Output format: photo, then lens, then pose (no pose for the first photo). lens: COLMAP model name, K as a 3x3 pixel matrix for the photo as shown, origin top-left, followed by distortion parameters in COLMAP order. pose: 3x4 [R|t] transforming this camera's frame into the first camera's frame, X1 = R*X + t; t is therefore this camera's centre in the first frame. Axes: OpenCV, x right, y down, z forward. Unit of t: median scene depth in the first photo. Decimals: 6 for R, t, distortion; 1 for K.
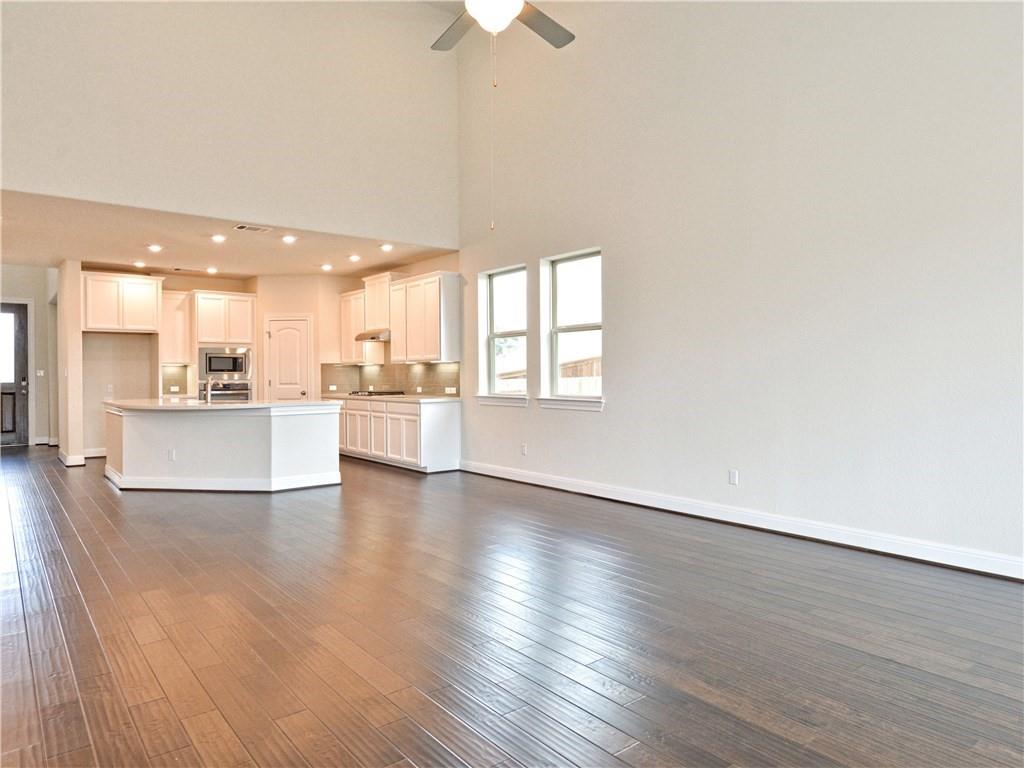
lens RADIAL K [[616.1, 0, 512.0], [0, 616.1, 384.0], [0, 0, 1]] dist [0.004938, 0.000353]
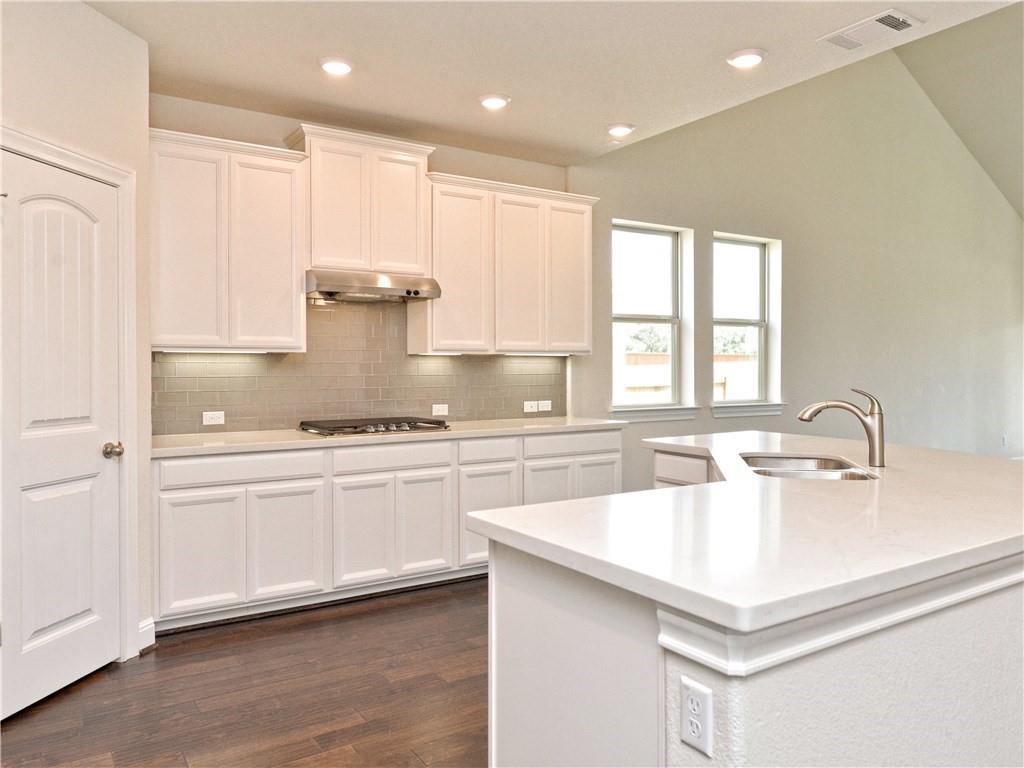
lens RADIAL K [[772.4, 0, 512.0], [0, 772.4, 384.0], [0, 0, 1]] dist [0.067030, 0.002701]
pose [[0.114187, -0.015448, 0.993339, -0.697241], [0.022134, 0.999670, 0.013002, -0.016717], [-0.993213, 0.020502, 0.114491, 0.819330]]
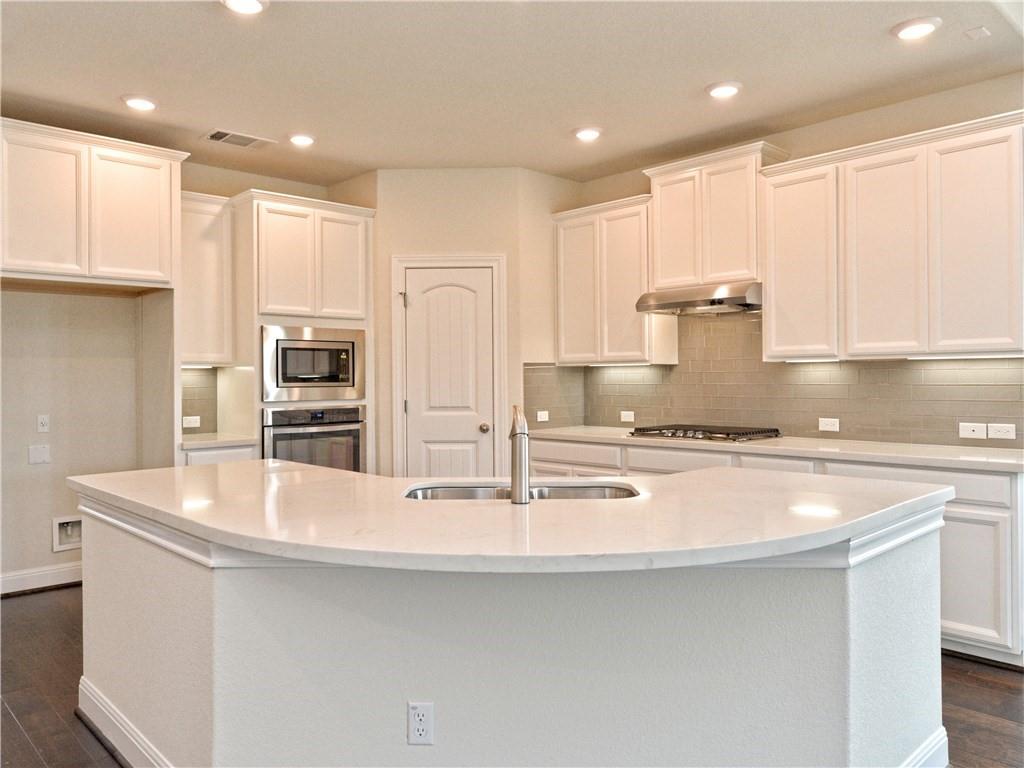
lens RADIAL K [[772.4, 0, 512.0], [0, 772.4, 384.0], [0, 0, 1]] dist [0.067030, 0.002701]
pose [[0.997328, -0.000485, 0.073055, -0.376393], [0.001507, 0.999902, -0.013933, -0.010690], [-0.073041, 0.014005, 0.997231, 0.451607]]
